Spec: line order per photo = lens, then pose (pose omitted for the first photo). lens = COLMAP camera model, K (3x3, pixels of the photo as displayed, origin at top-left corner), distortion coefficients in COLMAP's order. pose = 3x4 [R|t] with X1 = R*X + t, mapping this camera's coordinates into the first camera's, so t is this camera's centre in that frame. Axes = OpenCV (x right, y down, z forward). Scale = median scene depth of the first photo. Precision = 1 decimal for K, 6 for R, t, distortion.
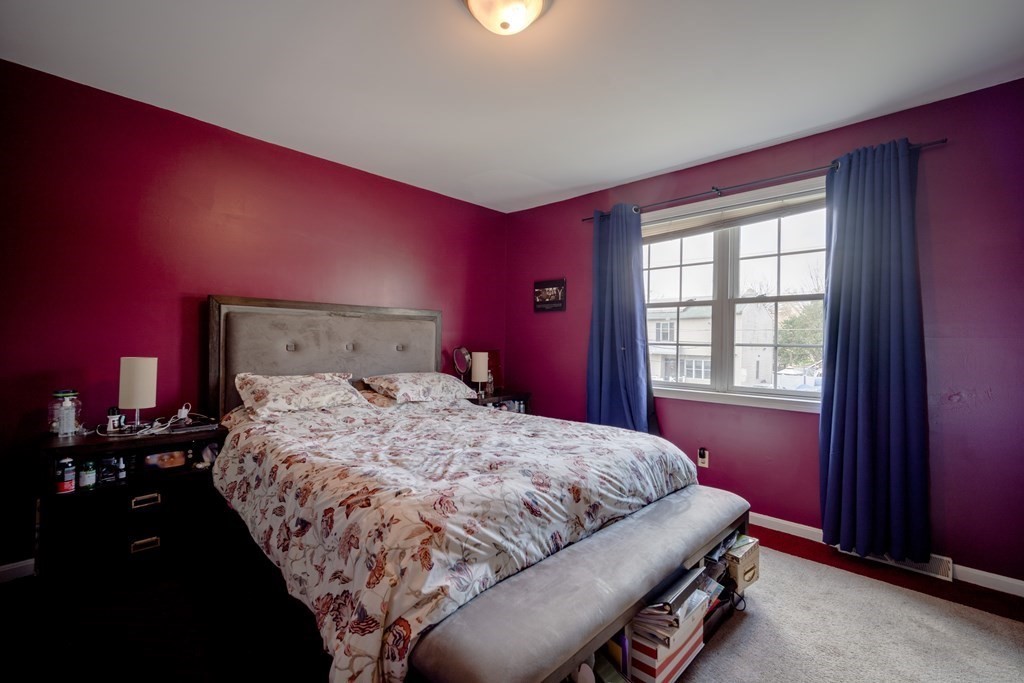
lens RADIAL K [[445.5, 0, 509.6], [0, 445.5, 343.6], [0, 0, 1]] dist [-0.002811, 0.000250]
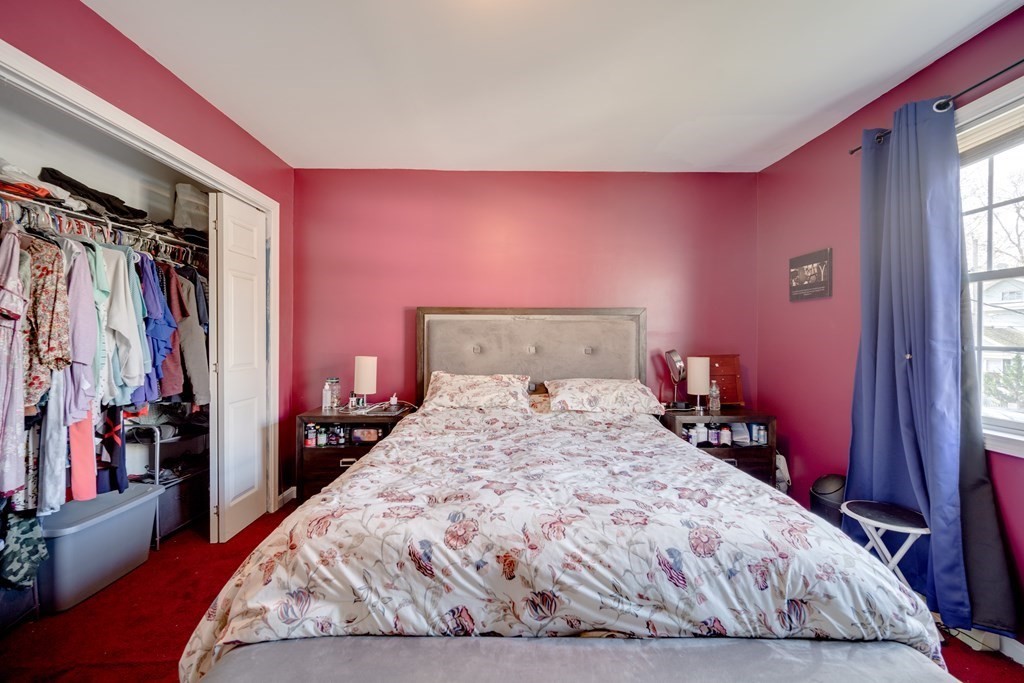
lens RADIAL K [[445.5, 0, 510.8], [0, 445.5, 337.6], [0, 0, 1]] dist [-0.002811, 0.000250]
pose [[0.702154, -0.010457, -0.711948, 0.533260], [0.000818, 0.999903, -0.013880, -0.009596], [0.712025, 0.009163, 0.702095, 0.417102]]
